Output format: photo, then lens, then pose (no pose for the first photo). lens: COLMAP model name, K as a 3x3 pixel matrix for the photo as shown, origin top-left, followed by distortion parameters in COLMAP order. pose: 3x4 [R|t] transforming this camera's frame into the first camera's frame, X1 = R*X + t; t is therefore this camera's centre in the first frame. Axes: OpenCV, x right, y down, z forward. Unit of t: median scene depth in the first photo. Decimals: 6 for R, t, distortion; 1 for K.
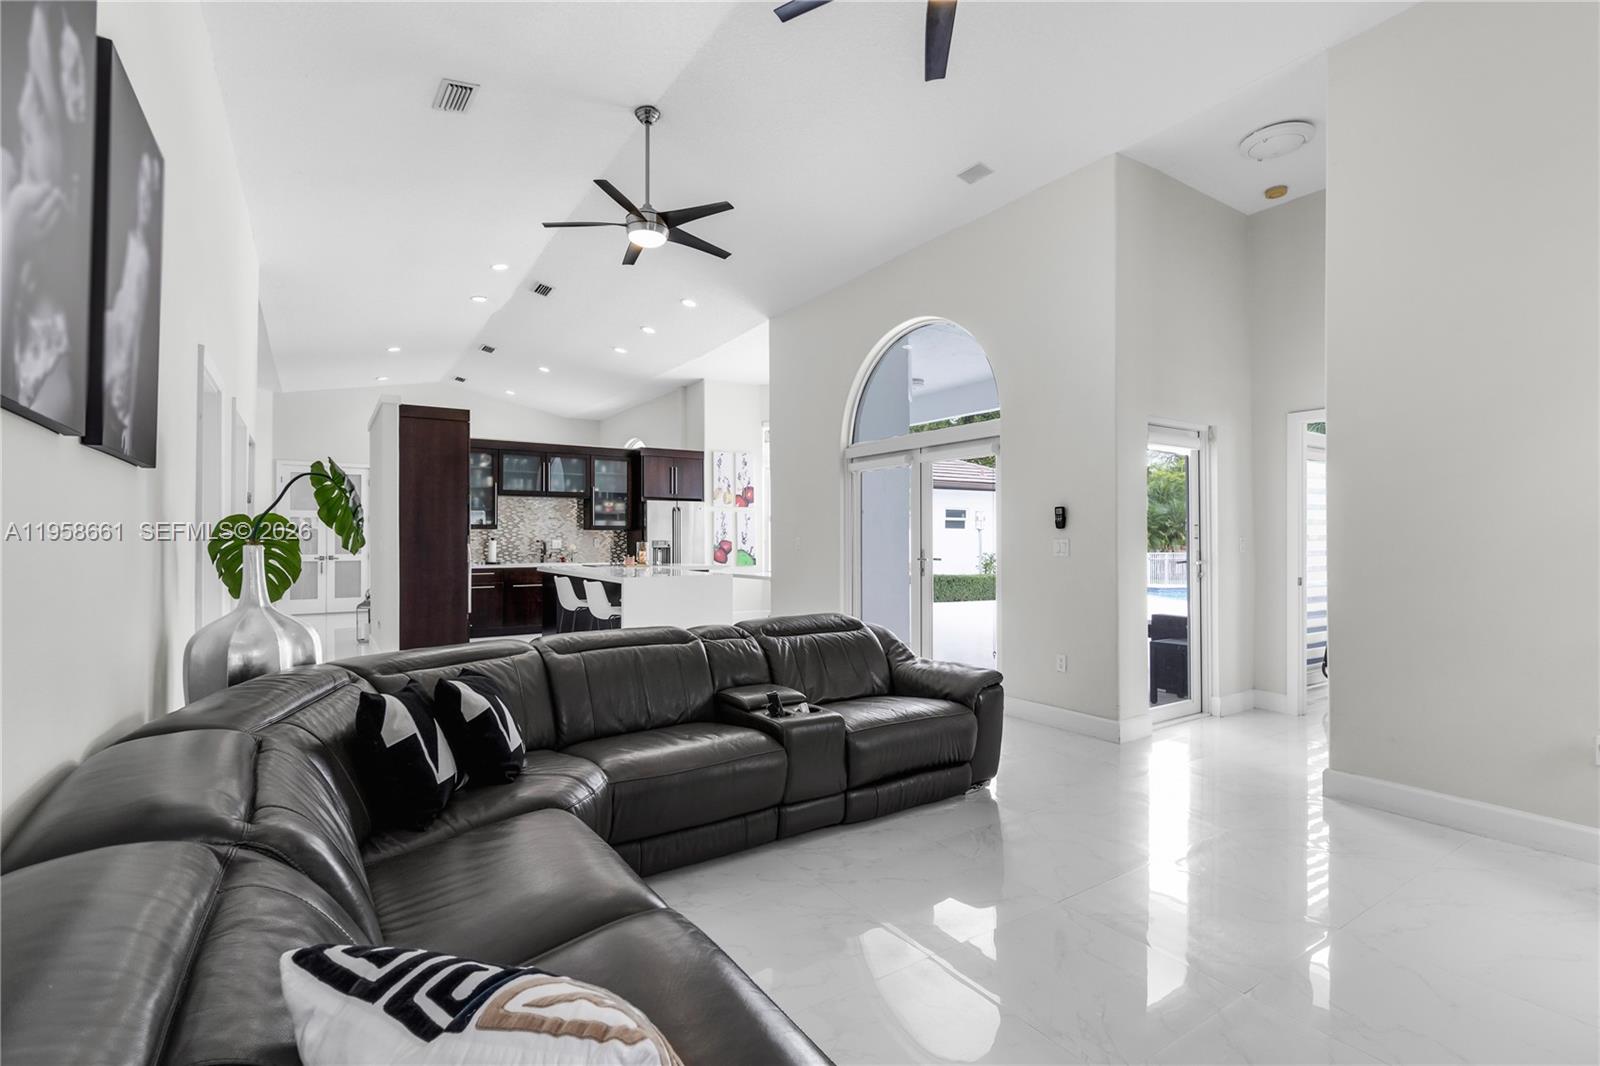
lens RADIAL K [[732.5, 0, 795.4], [0, 732.5, 534.8], [0, 0, 1]] dist [-0.005077, 0.001085]
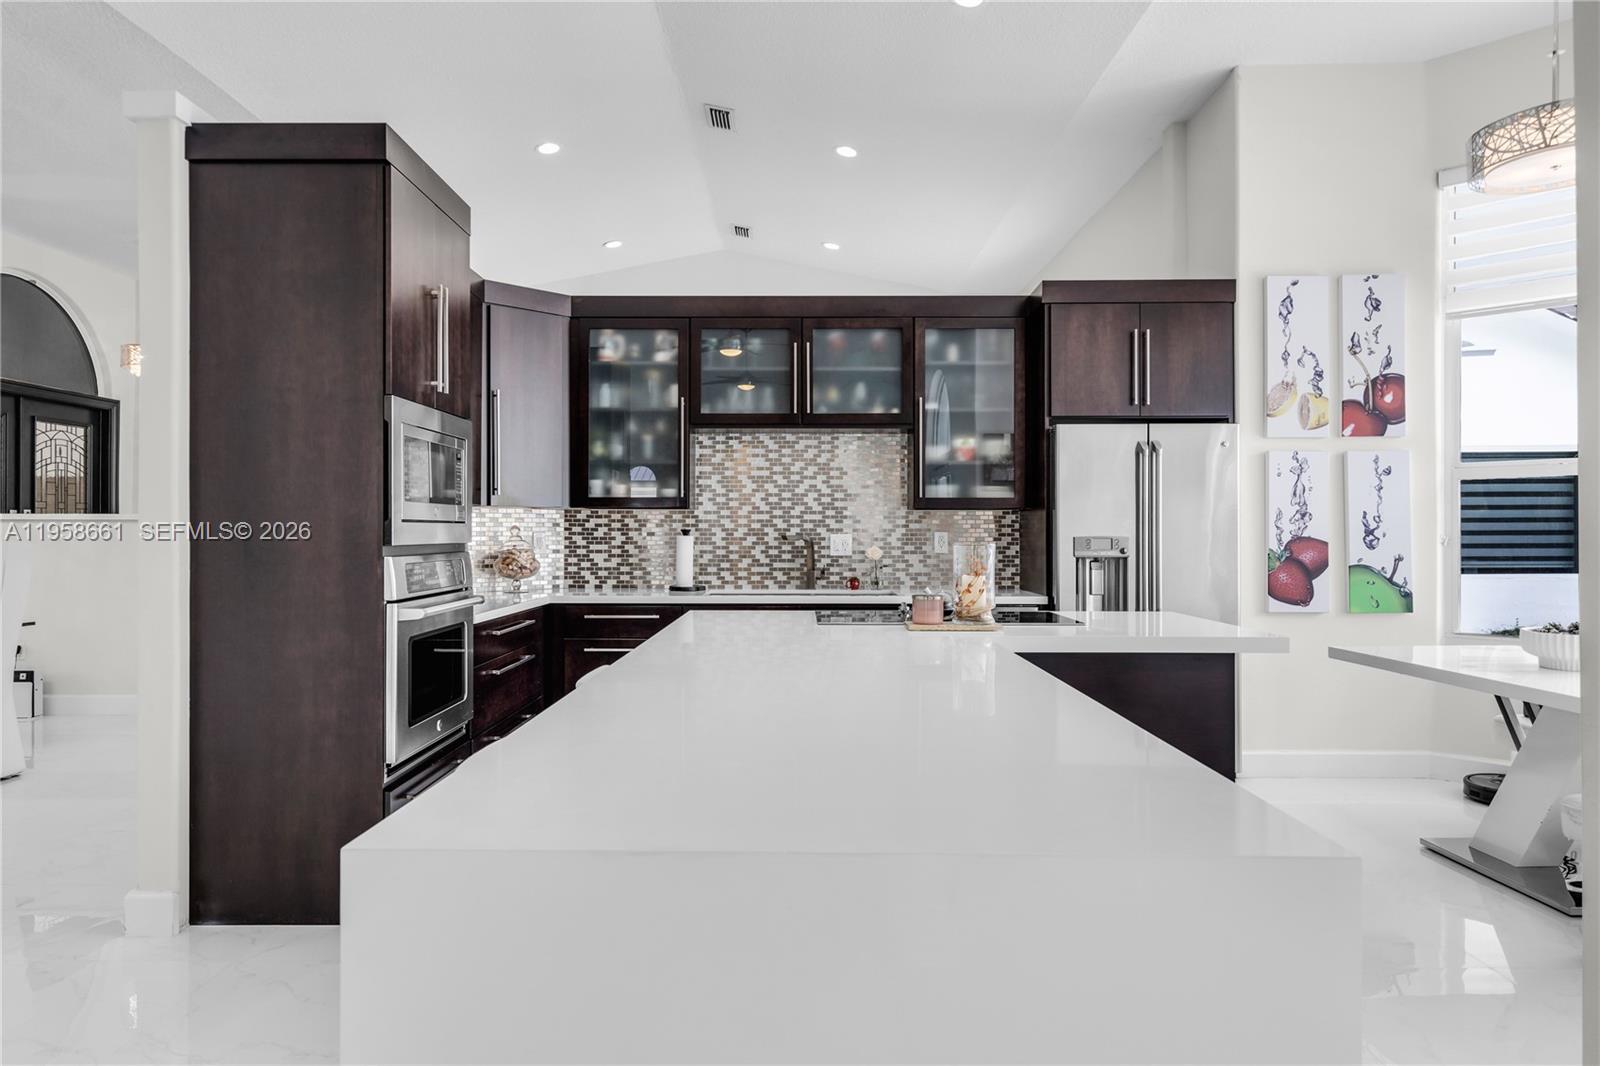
lens RADIAL K [[966.7, 0, 787.4], [0, 966.7, 528.0], [0, 0, 1]] dist [0.008617, 0.000856]
pose [[0.828451, -0.001047, -0.560060, -0.045995], [0.001841, 0.999998, 0.000853, 0.002823], [0.560058, -0.001738, 0.828451, 0.523784]]
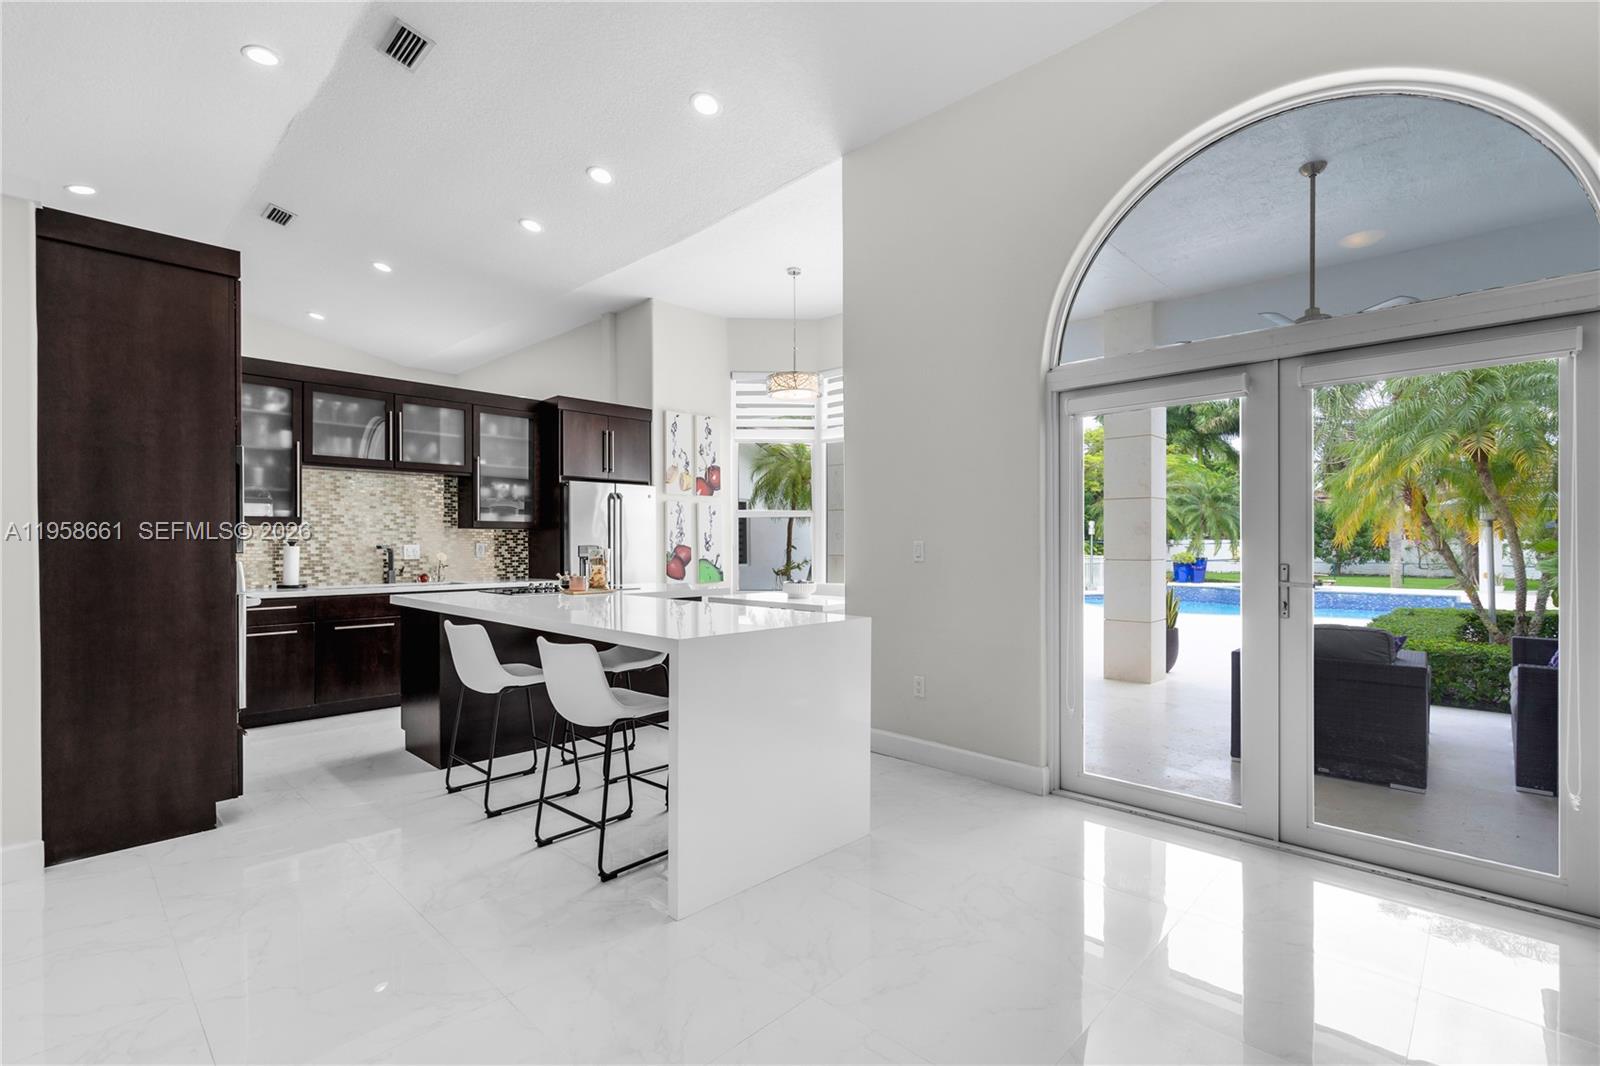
lens RADIAL K [[732.5, 0, 797.4], [0, 732.5, 544.8], [0, 0, 1]] dist [-0.005077, 0.001085]
pose [[0.975053, -0.001418, 0.221967, -0.149485], [-0.000419, 0.999966, 0.008227, 0.001909], [-0.221972, -0.008115, 0.975019, 0.344033]]
